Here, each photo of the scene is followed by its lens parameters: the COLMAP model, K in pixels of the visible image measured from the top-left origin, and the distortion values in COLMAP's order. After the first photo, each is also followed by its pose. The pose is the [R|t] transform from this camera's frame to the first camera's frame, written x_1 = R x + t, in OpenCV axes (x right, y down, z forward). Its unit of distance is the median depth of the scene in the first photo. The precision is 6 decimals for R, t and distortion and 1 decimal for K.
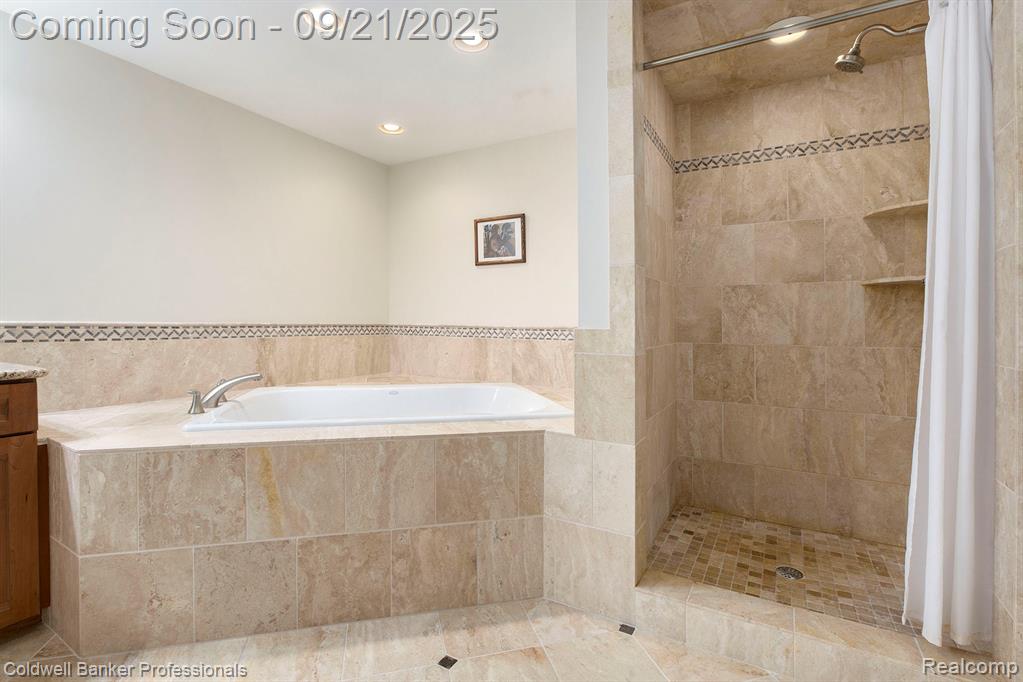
lens RADIAL K [[478.9, 0, 506.2], [0, 478.9, 324.2], [0, 0, 1]] dist [-0.023279, 0.010243]
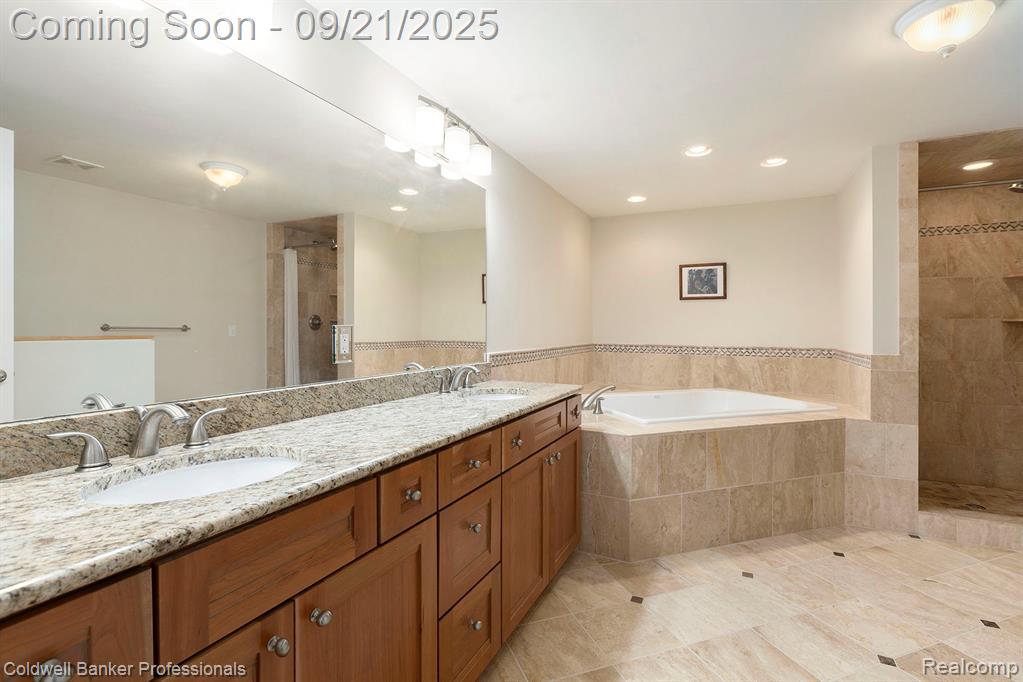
lens RADIAL K [[472.7, 0, 512.0], [0, 472.7, 330.8], [0, 0, 1]] dist [-0.000322, 0.000688]
pose [[0.996480, -0.006073, 0.083612, -0.960968], [0.005696, 0.999973, 0.004742, -0.069151], [-0.083639, -0.004249, 0.996487, -0.393966]]
